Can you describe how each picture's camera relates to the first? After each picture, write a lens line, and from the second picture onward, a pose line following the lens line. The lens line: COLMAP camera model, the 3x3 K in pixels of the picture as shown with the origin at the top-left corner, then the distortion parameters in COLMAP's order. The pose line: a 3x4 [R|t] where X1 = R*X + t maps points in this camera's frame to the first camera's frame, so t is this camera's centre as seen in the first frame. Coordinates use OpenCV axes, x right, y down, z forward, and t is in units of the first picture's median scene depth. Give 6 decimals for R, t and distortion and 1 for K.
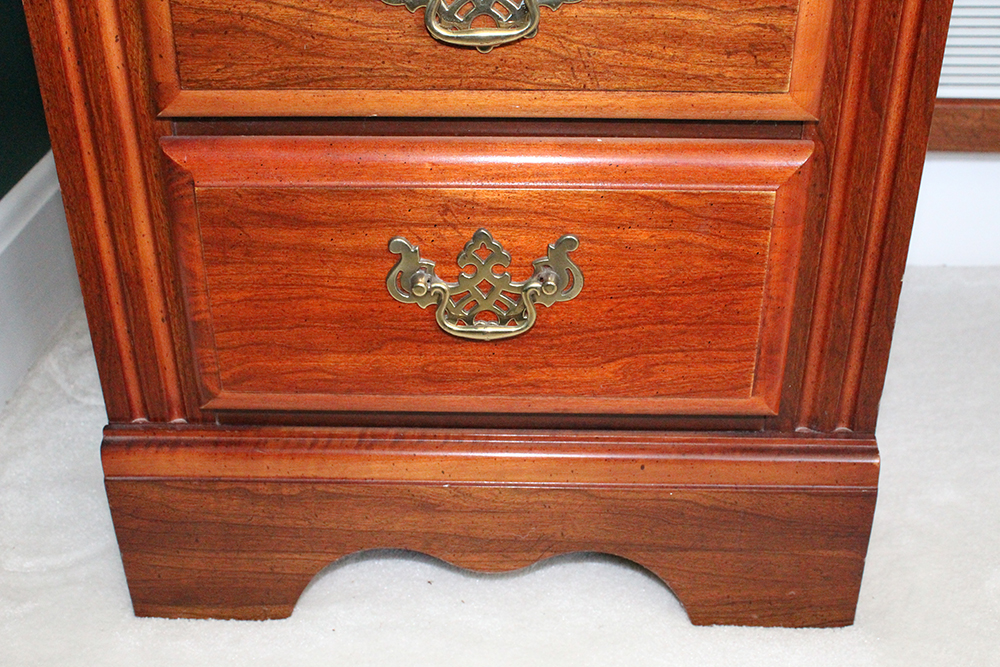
lens RADIAL K [[1196.6, 0, 500.0], [0, 1196.6, 333.5], [0, 0, 1]] dist [-0.071462, -0.003167]
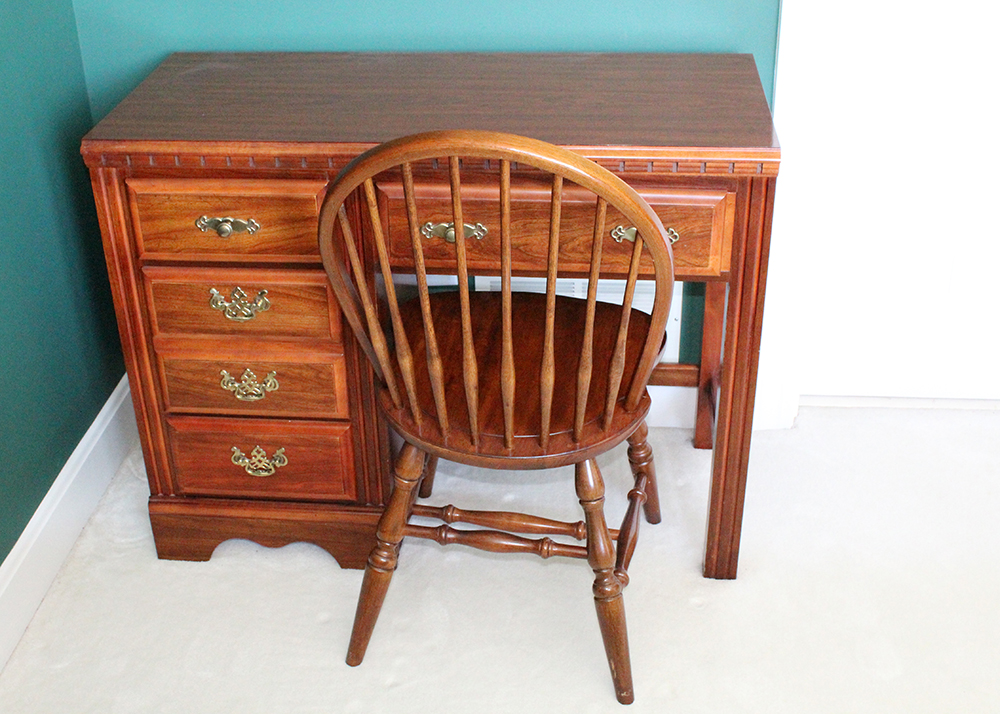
lens RADIAL K [[1221.4, 0, 454.9], [0, 1221.4, 330.0], [0, 0, 1]] dist [-0.016221, -0.496611]
pose [[0.996570, 0.016811, -0.081031, 0.737186], [-0.017935, 0.999753, -0.013158, -0.339411], [0.080790, 0.014566, 0.996625, -2.180480]]
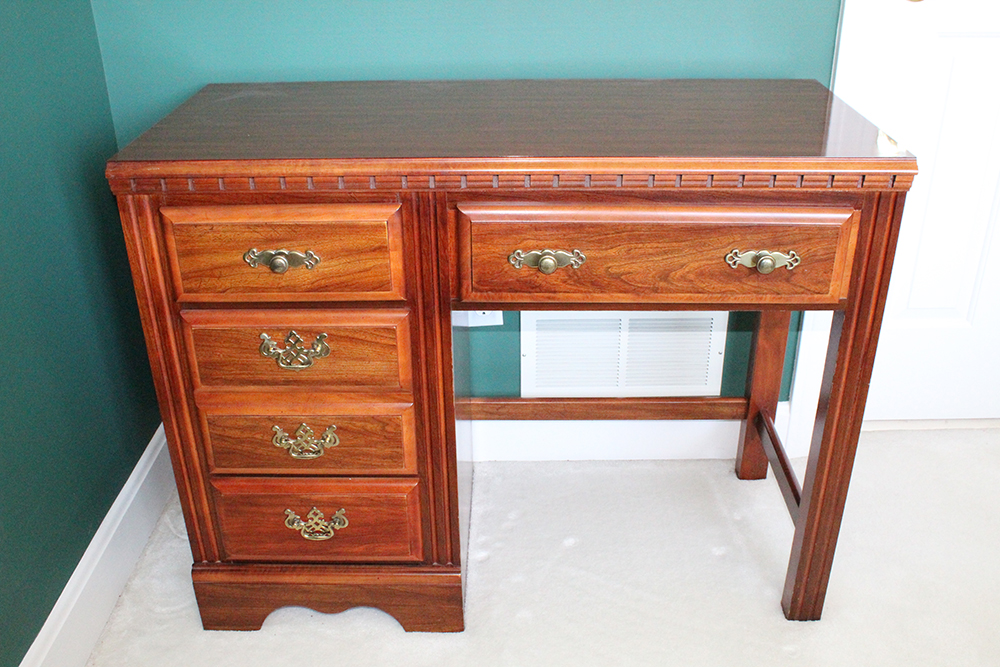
lens RADIAL K [[934.9, 0, 500.0], [0, 934.9, 333.5], [0, 0, 1]] dist [-0.105704, 0.006778]
pose [[0.999789, -0.013399, 0.015540, 0.385807], [0.014104, 0.998834, -0.046177, -0.369968], [-0.014903, 0.046386, 0.998812, -1.263146]]
